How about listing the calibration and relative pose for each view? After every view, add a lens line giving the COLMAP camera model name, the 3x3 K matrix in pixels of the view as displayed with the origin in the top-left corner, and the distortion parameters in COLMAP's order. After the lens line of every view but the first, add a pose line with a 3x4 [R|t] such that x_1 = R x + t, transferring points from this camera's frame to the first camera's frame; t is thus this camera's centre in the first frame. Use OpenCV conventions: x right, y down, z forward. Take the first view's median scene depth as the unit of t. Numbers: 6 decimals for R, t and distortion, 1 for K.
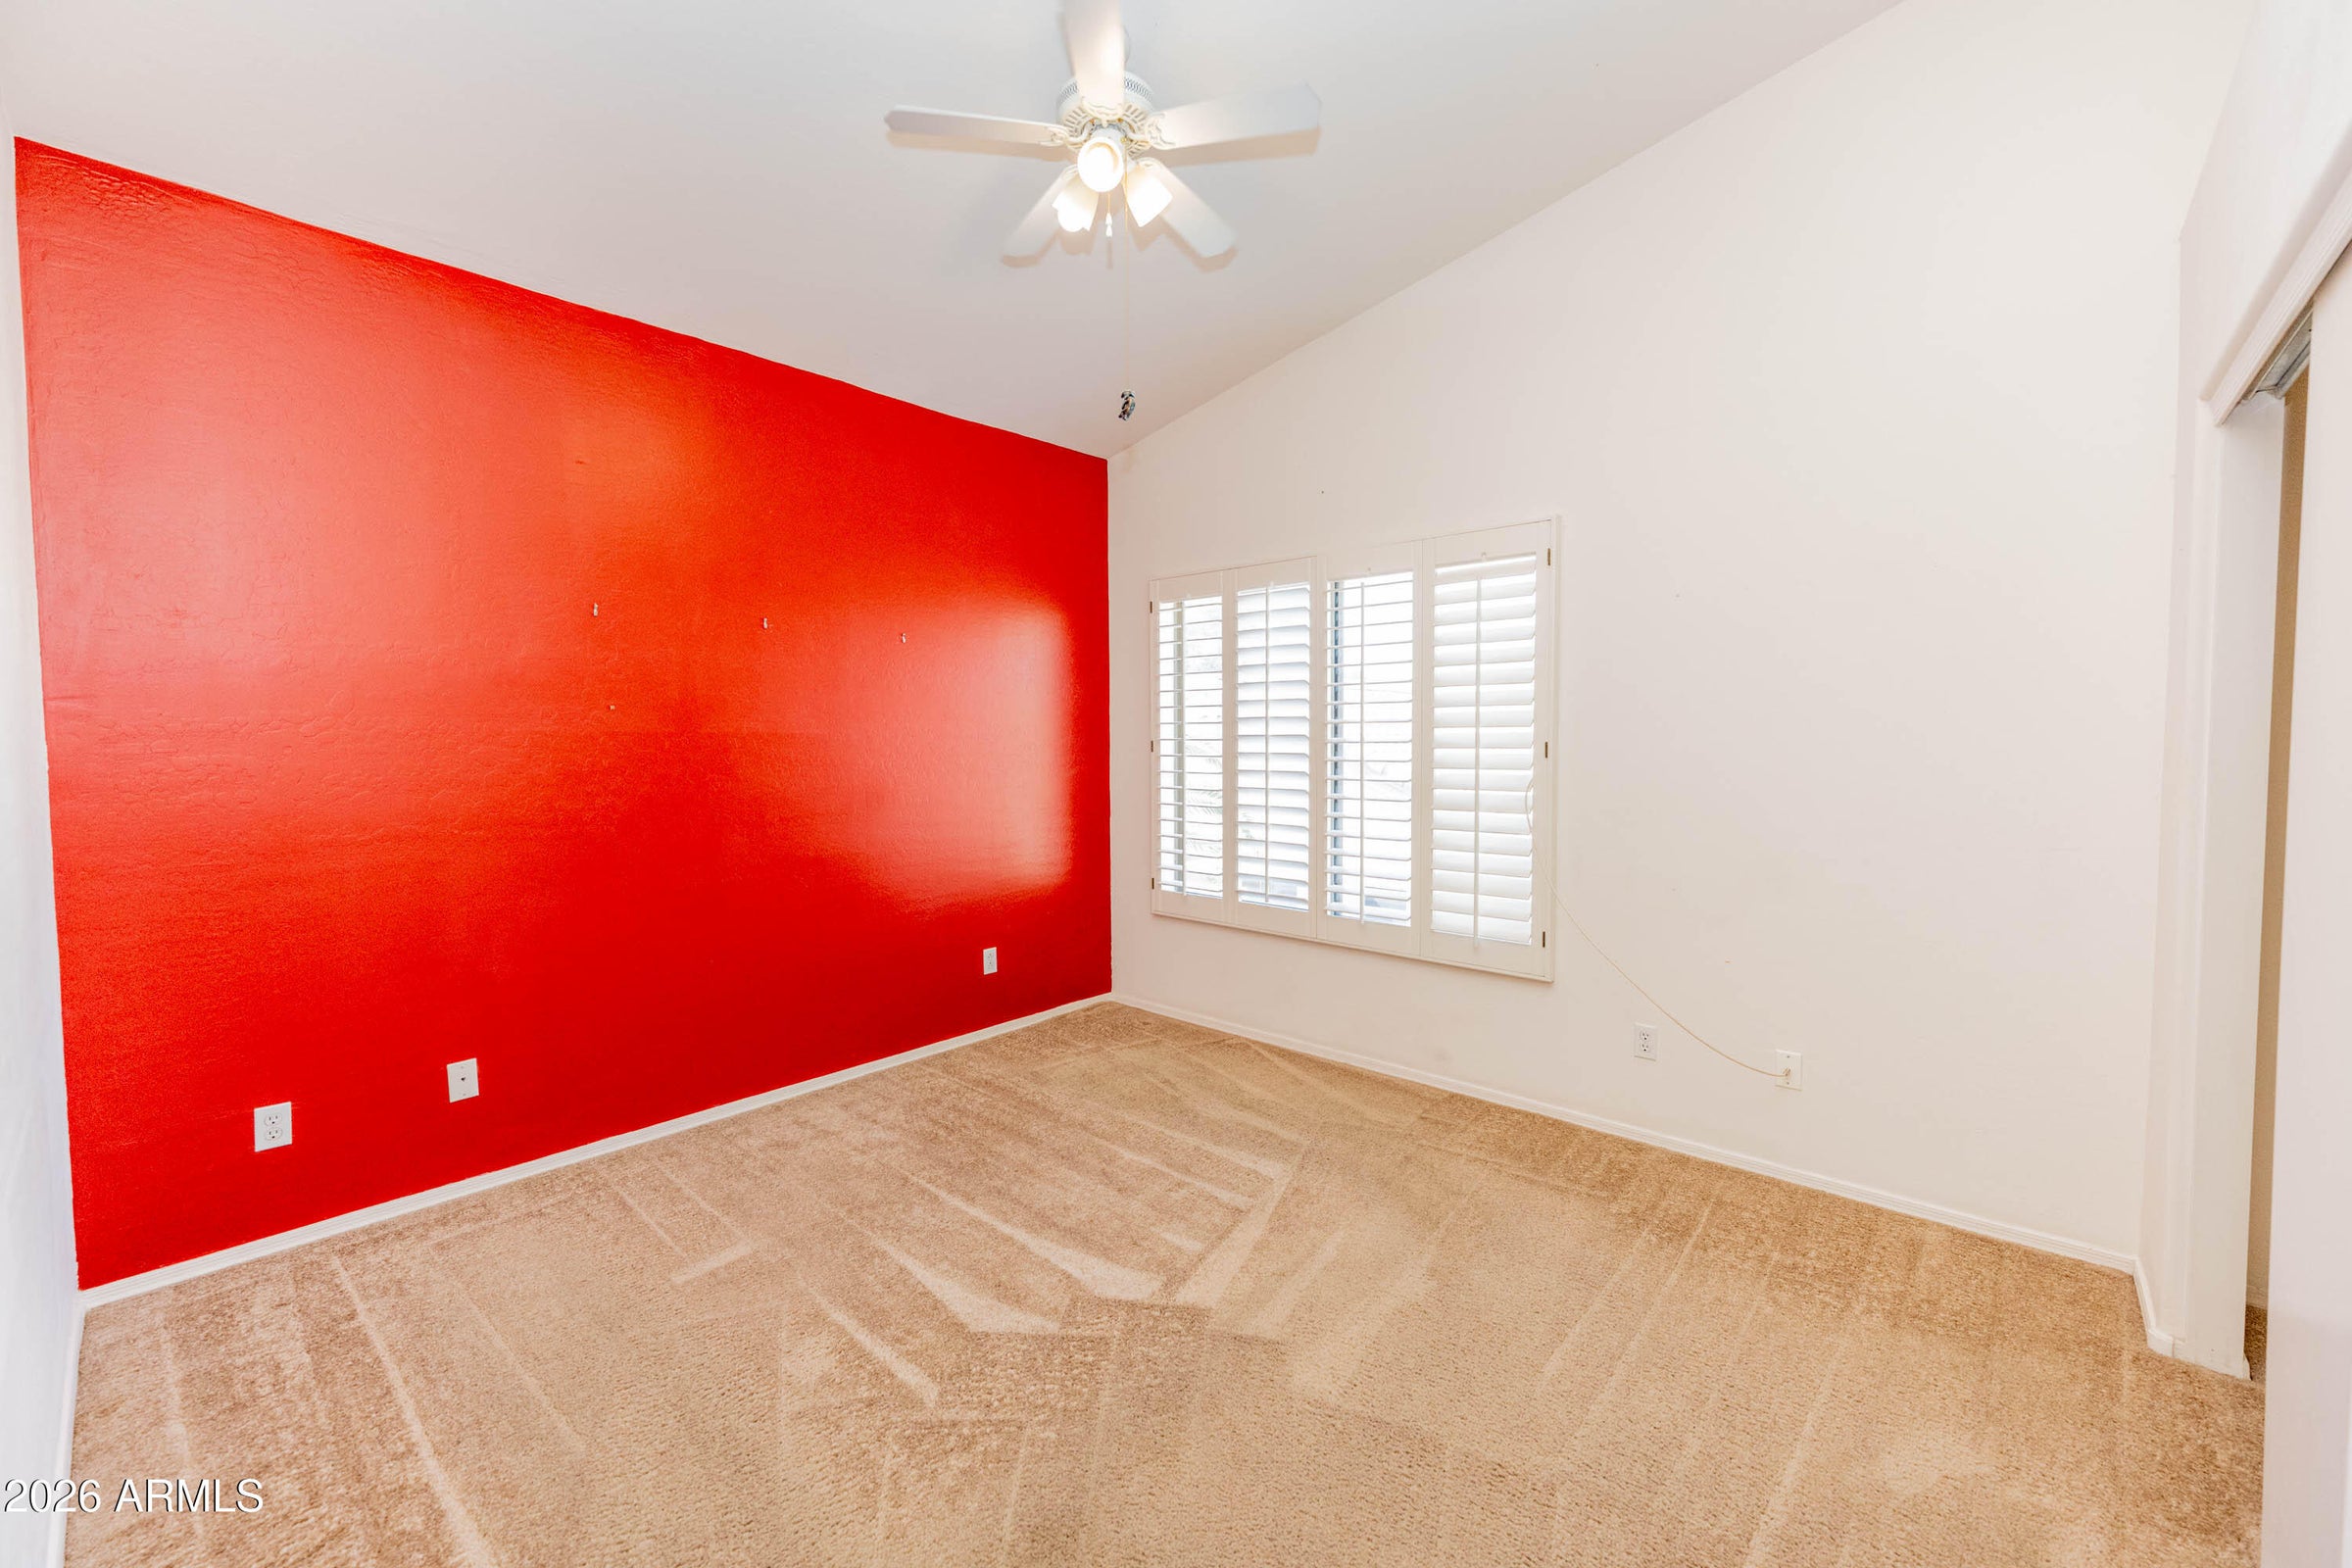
lens RADIAL K [[935.7, 0, 1178.5], [0, 935.7, 780.3], [0, 0, 1]] dist [-0.000511, 0.000175]
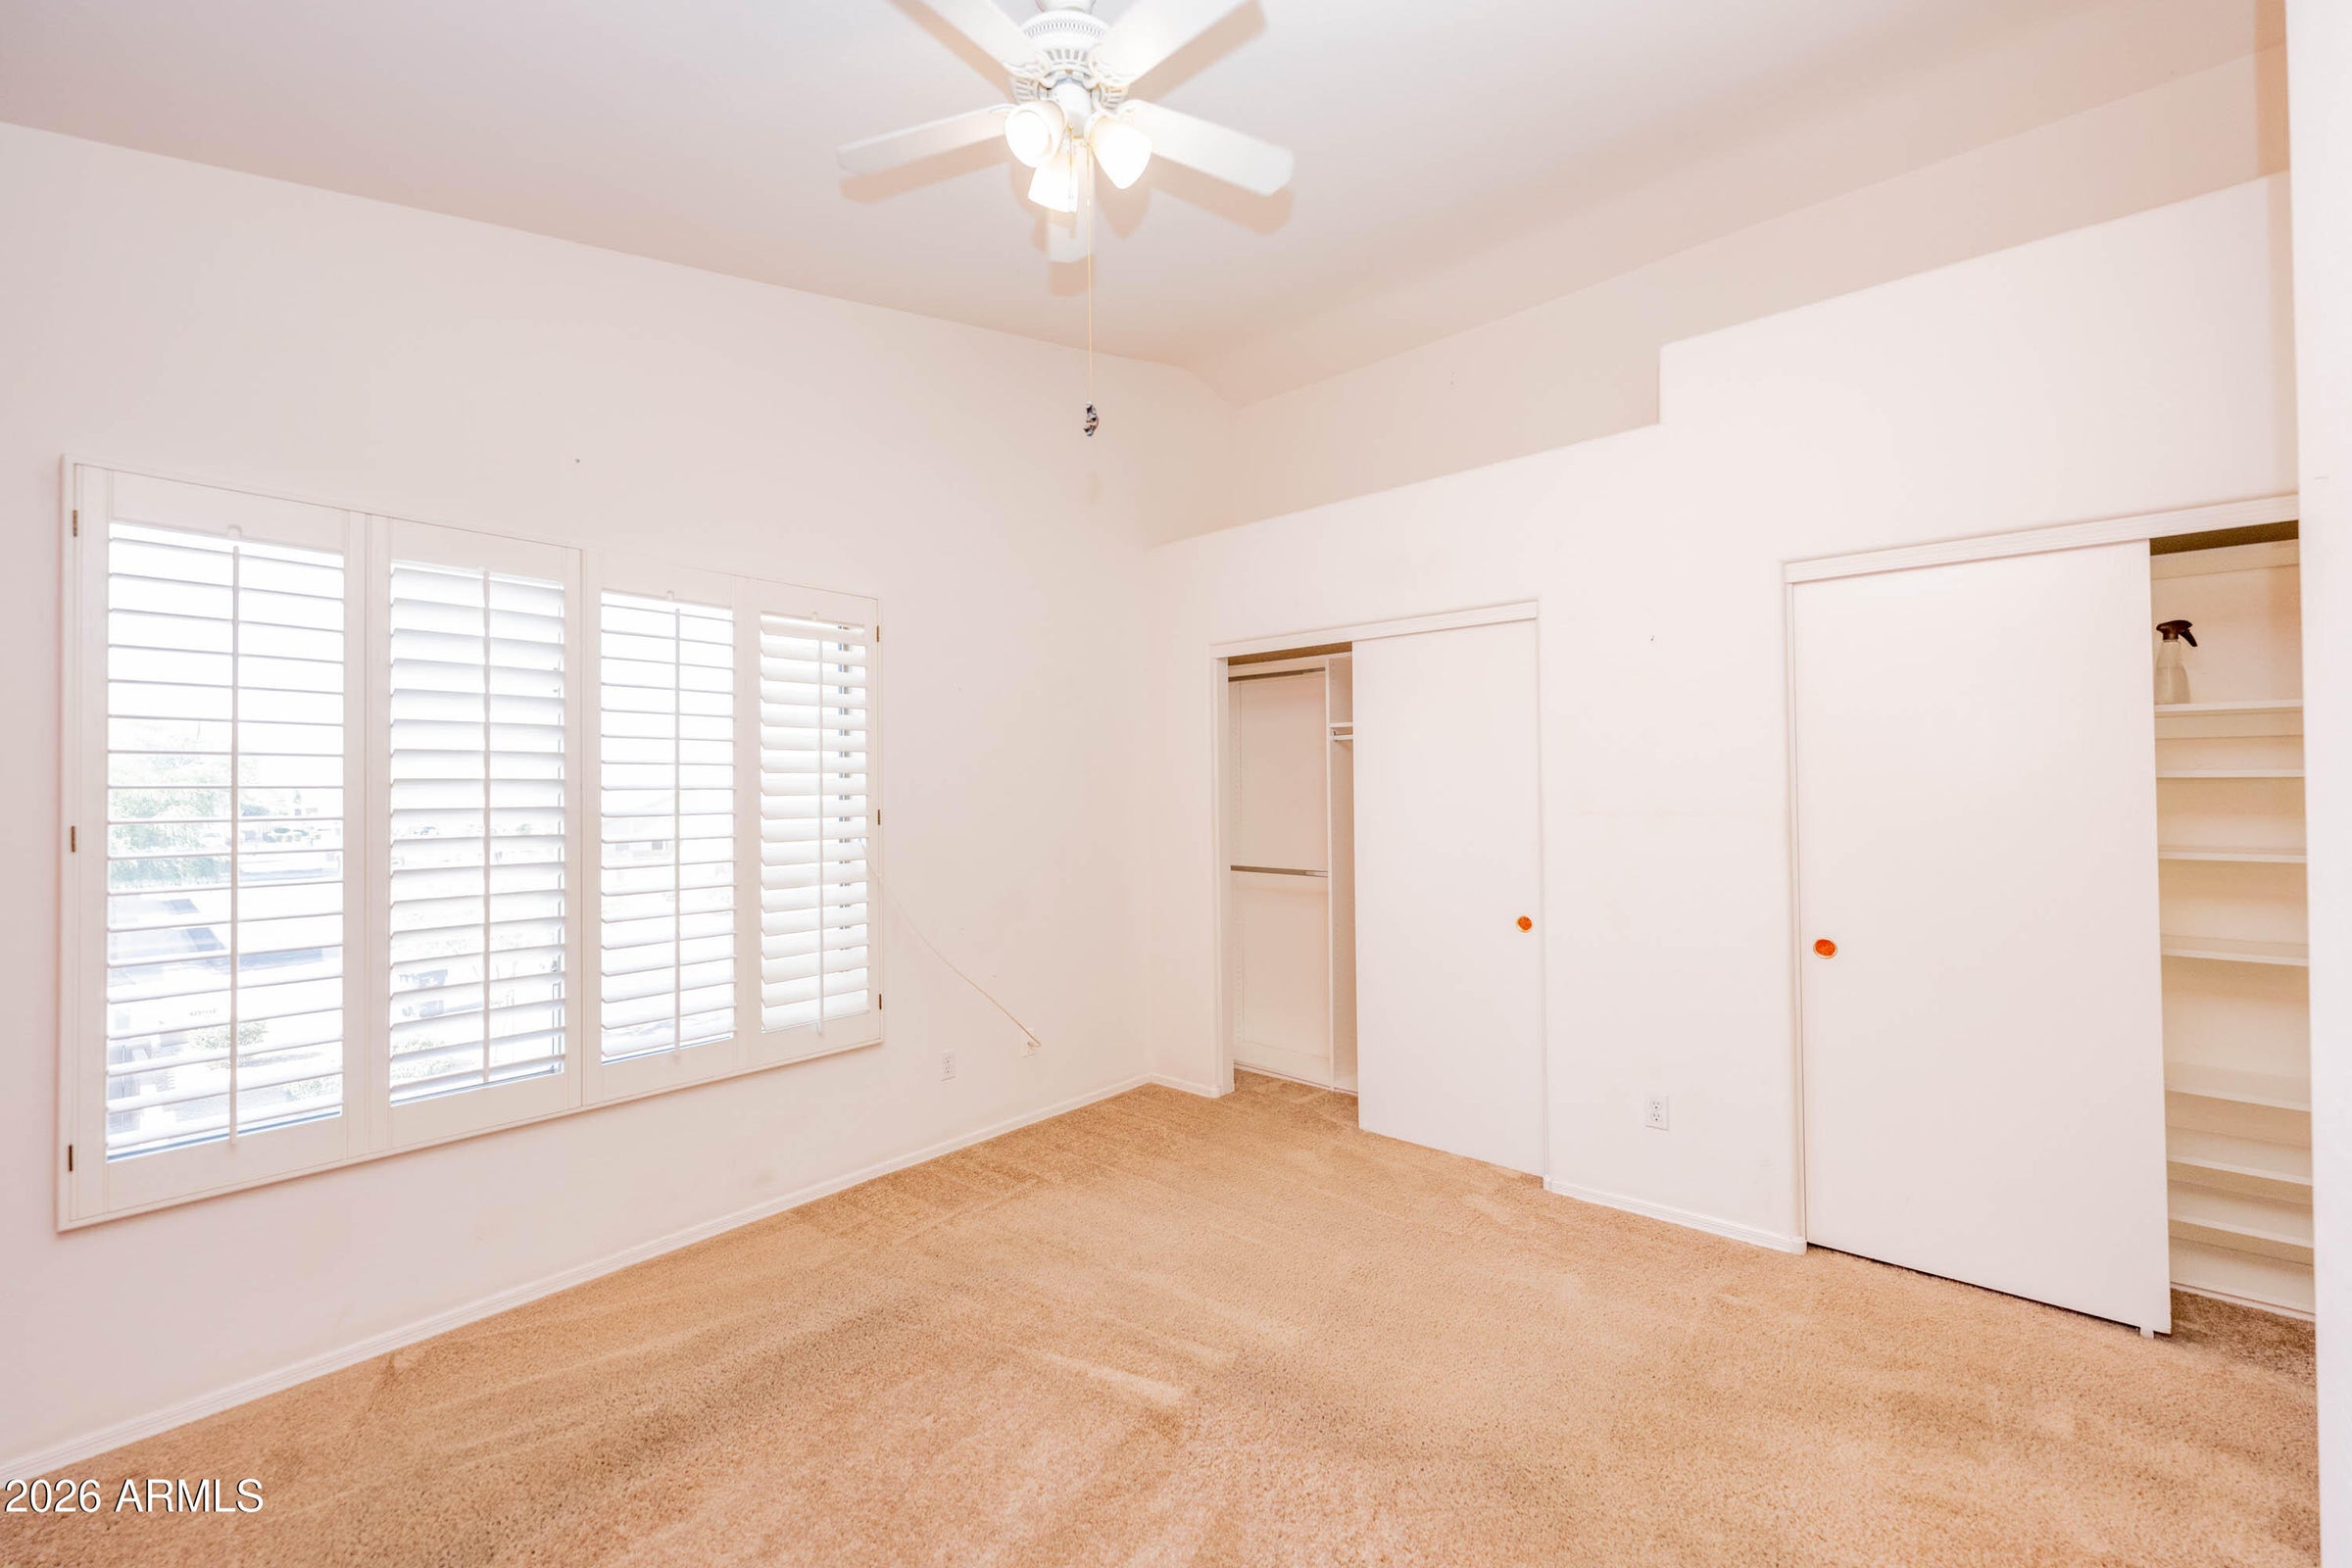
lens RADIAL K [[935.7, 0, 1178.5], [0, 935.7, 780.3], [0, 0, 1]] dist [-0.000511, 0.000175]
pose [[-0.014416, 0.010832, 0.999837, -0.593613], [0.050199, 0.998688, -0.010096, -0.042701], [-0.998635, 0.050046, -0.014941, 0.621393]]
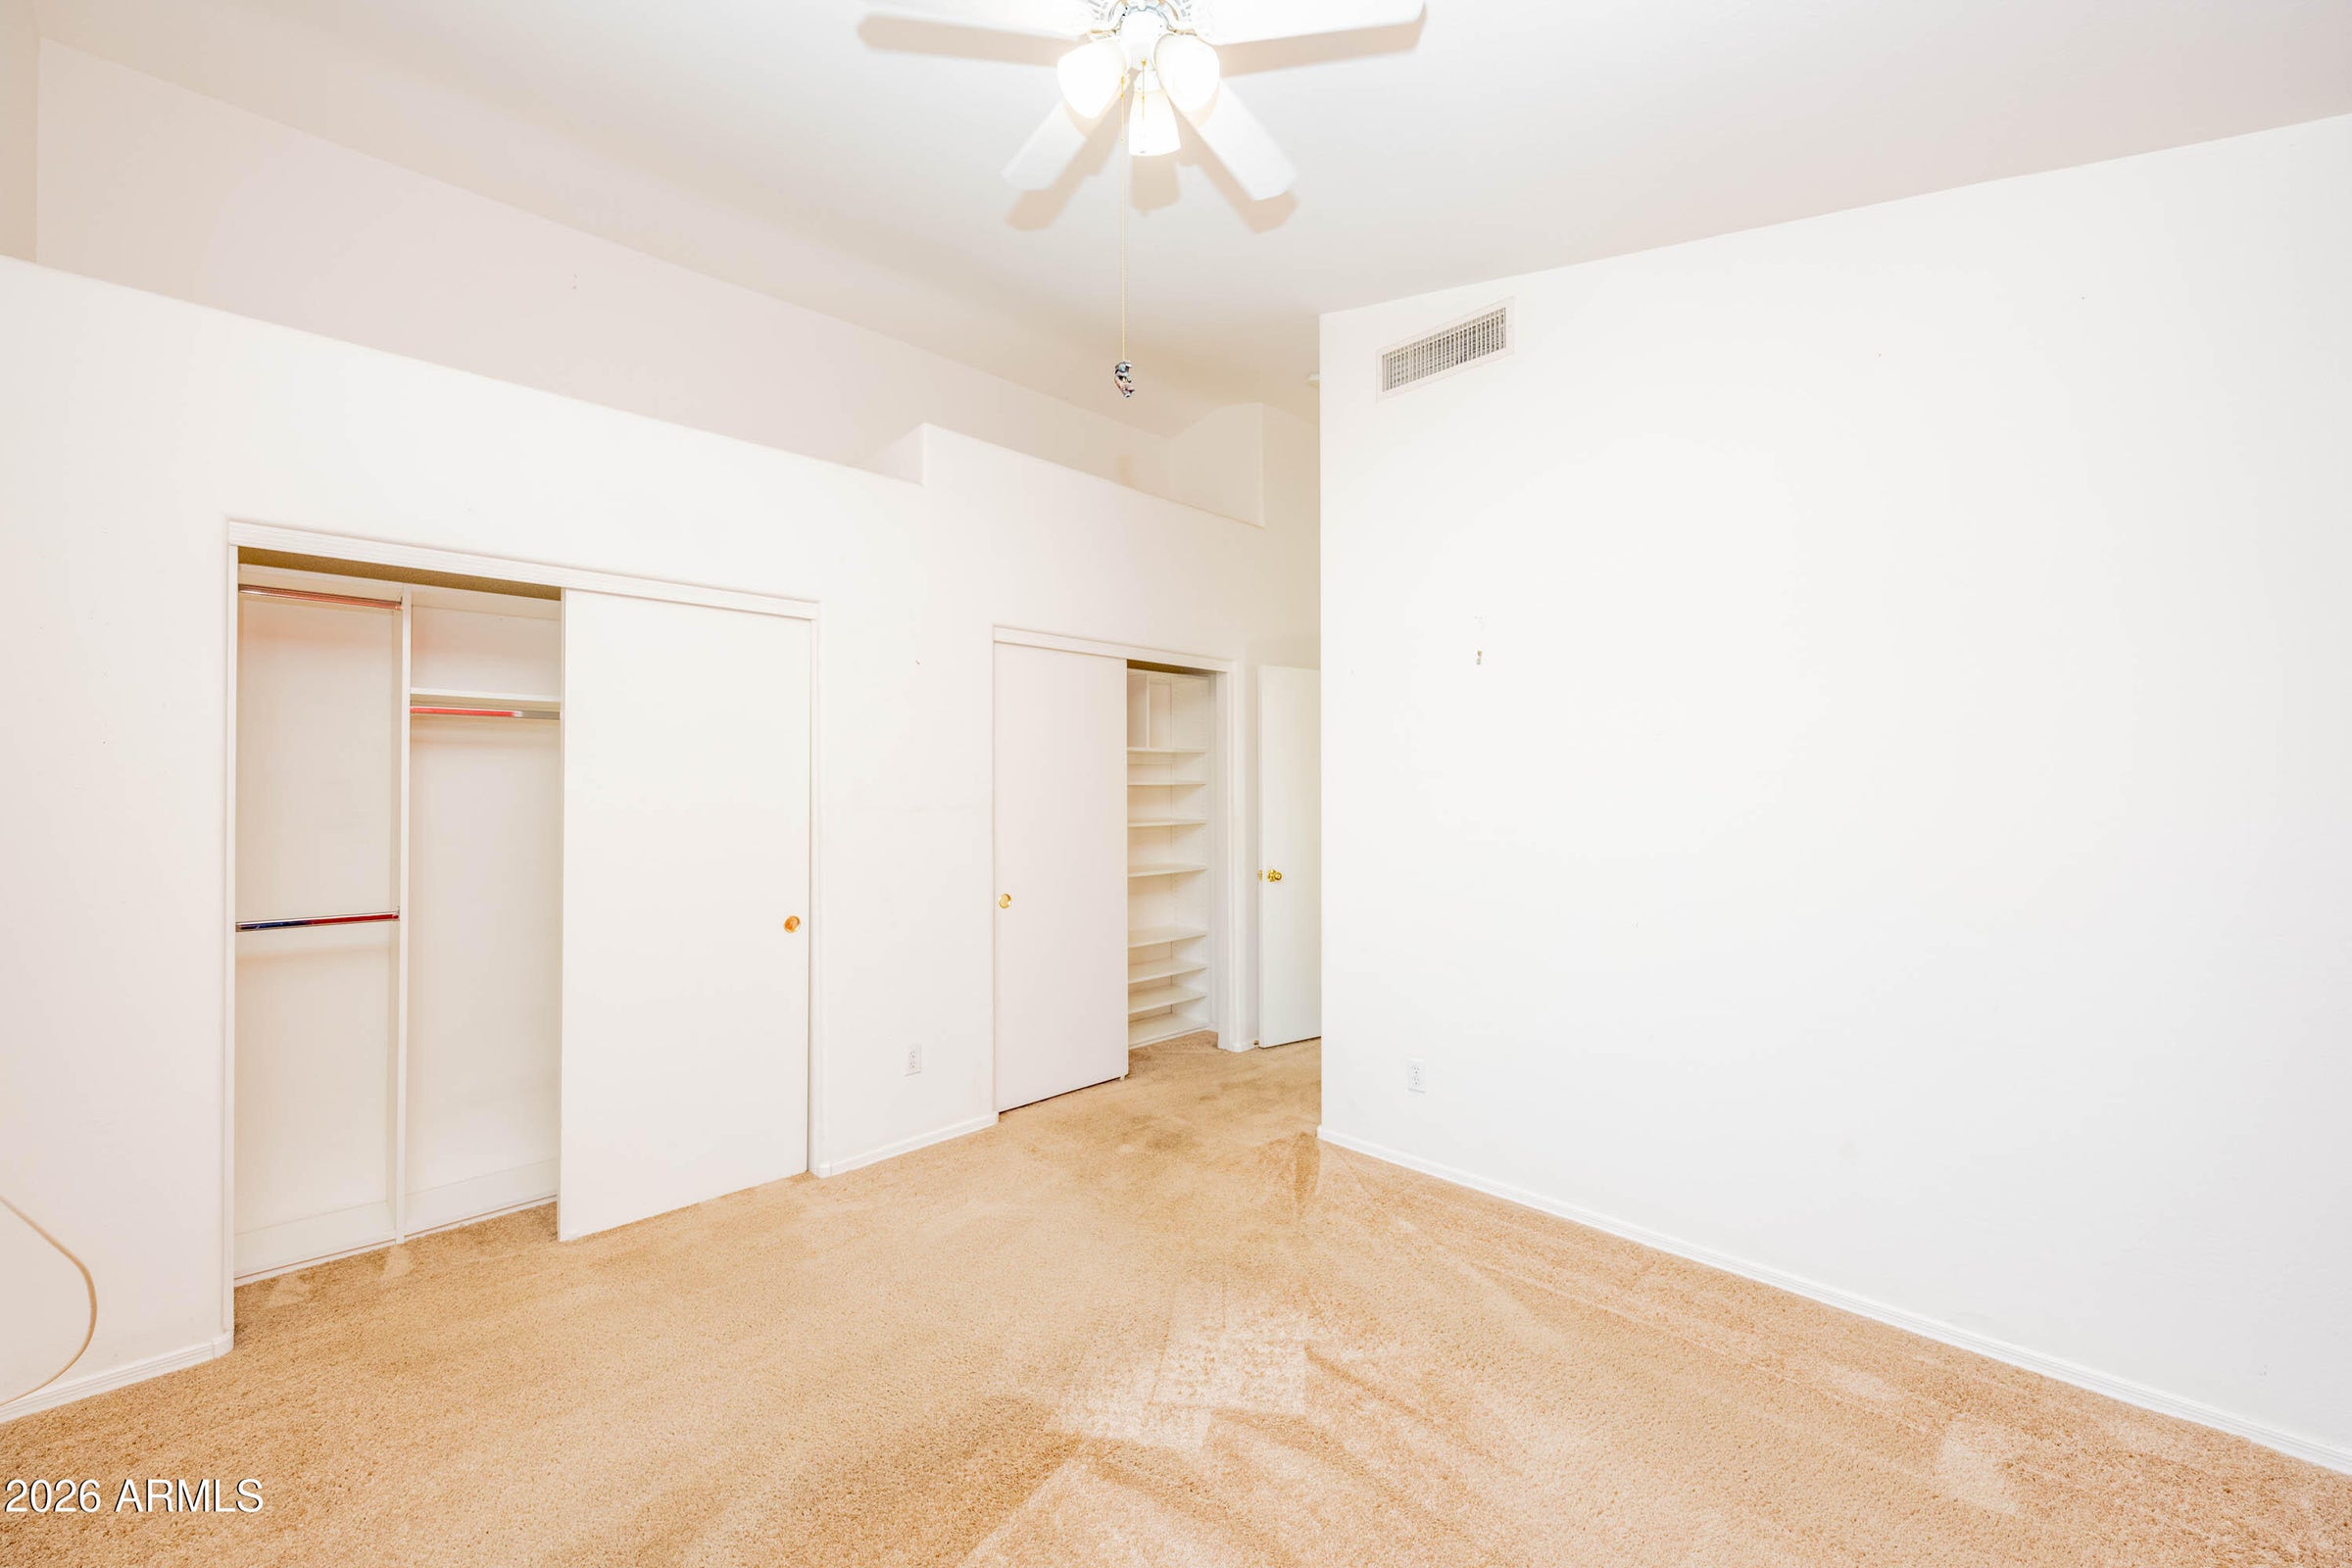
lens RADIAL K [[950.5, 0, 1171.4], [0, 950.5, 788.3], [0, 0, 1]] dist [-0.001789, 0.000022]
pose [[-0.998366, 0.000135, 0.057148, -0.092201], [0.002563, 0.999097, 0.042408, -0.065457], [-0.057091, 0.042485, -0.997465, 1.177953]]
